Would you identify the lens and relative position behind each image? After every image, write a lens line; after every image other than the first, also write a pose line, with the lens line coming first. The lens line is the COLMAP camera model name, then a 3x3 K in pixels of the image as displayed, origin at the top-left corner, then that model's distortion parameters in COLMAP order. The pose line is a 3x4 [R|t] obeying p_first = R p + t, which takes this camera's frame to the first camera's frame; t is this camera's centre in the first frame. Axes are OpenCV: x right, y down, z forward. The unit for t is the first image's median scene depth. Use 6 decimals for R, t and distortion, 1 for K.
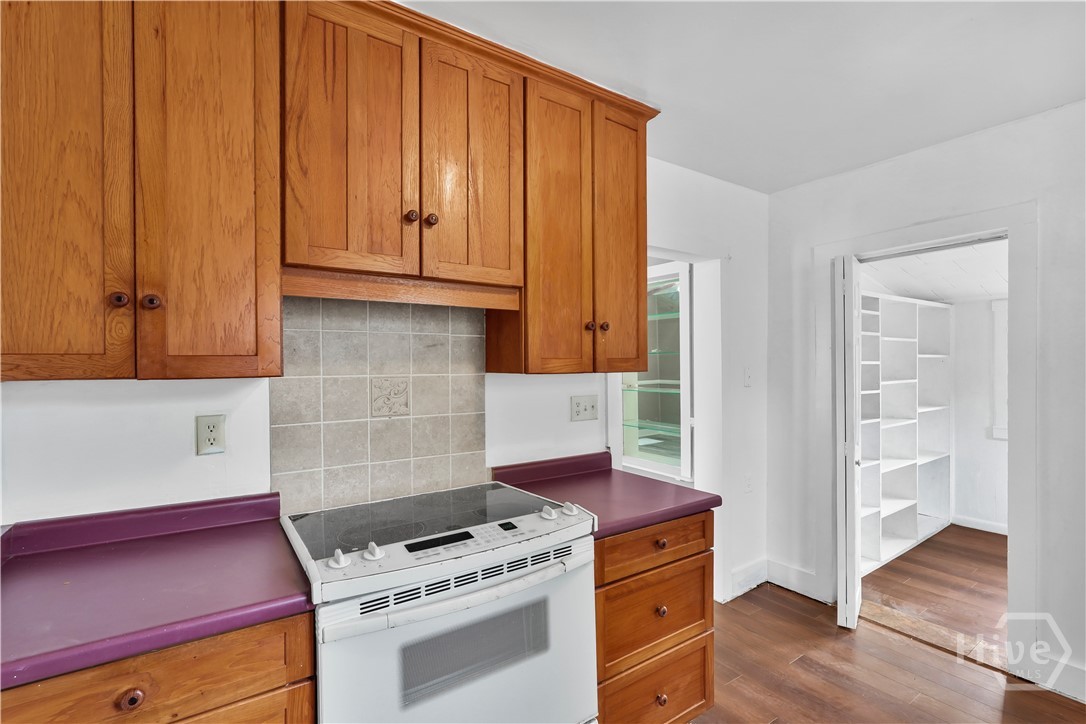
lens RADIAL K [[489.0, 0, 540.9], [0, 489.0, 365.9], [0, 0, 1]] dist [-0.009387, 0.002271]
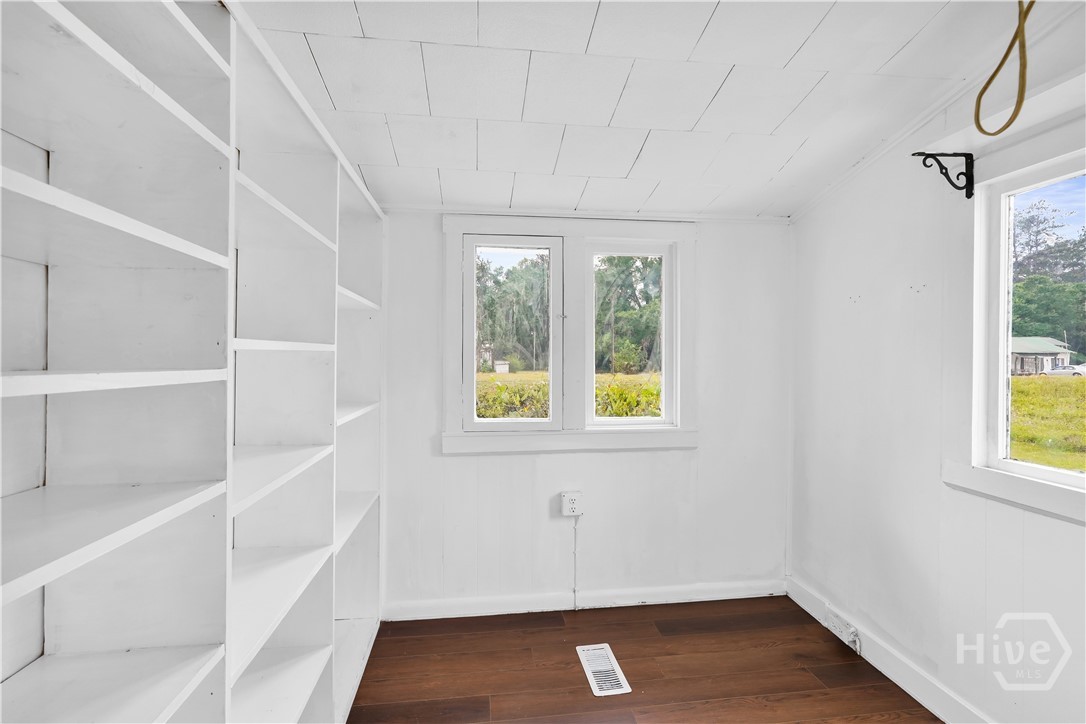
lens RADIAL K [[489.0, 0, 540.9], [0, 489.0, 358.7], [0, 0, 1]] dist [-0.009387, 0.002271]
pose [[0.455277, 0.007429, 0.890319, 0.486855], [-0.011387, 0.999932, -0.002521, 0.038390], [-0.890277, -0.008990, 0.455331, 0.659303]]
